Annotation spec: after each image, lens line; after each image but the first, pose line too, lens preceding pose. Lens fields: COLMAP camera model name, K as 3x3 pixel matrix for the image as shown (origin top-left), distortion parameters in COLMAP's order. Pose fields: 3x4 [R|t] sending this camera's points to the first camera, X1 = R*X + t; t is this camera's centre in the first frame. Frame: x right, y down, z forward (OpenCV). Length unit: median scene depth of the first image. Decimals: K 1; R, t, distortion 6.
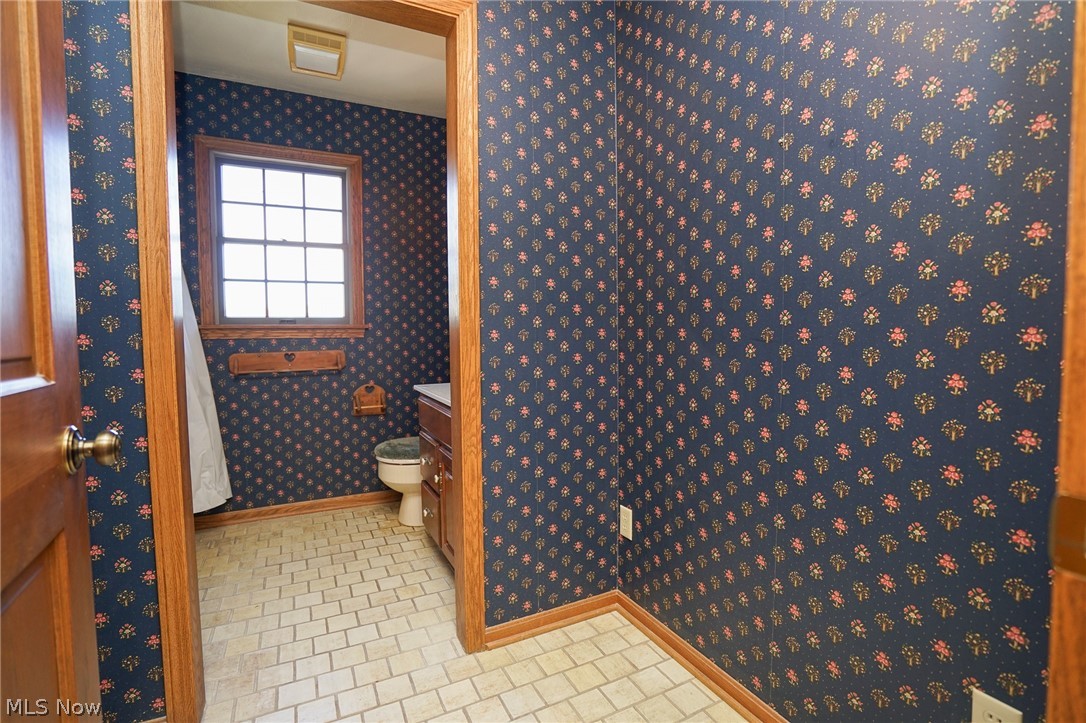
lens RADIAL K [[502.3, 0, 537.4], [0, 502.3, 358.7], [0, 0, 1]] dist [-0.054923, 0.007819]
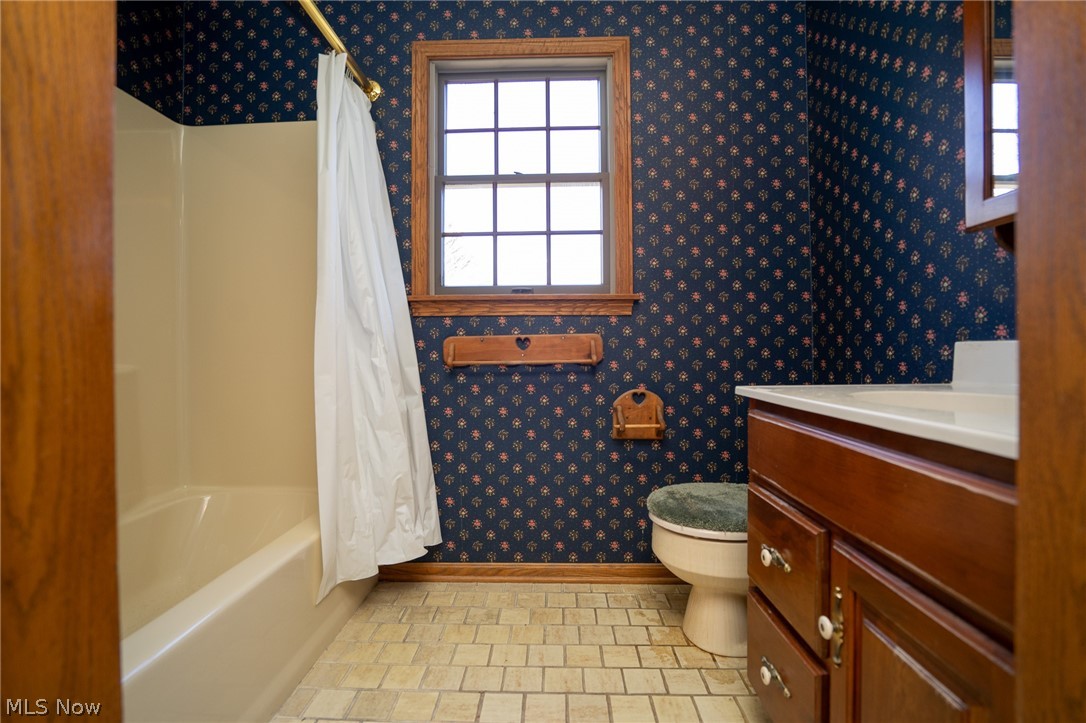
lens RADIAL K [[502.3, 0, 540.3], [0, 502.3, 349.8], [0, 0, 1]] dist [-0.054923, 0.007819]
pose [[0.883427, -0.002256, -0.468563, -0.159122], [-0.028913, 0.997821, -0.059315, 0.044298], [0.467676, 0.065948, 0.881436, 0.406942]]
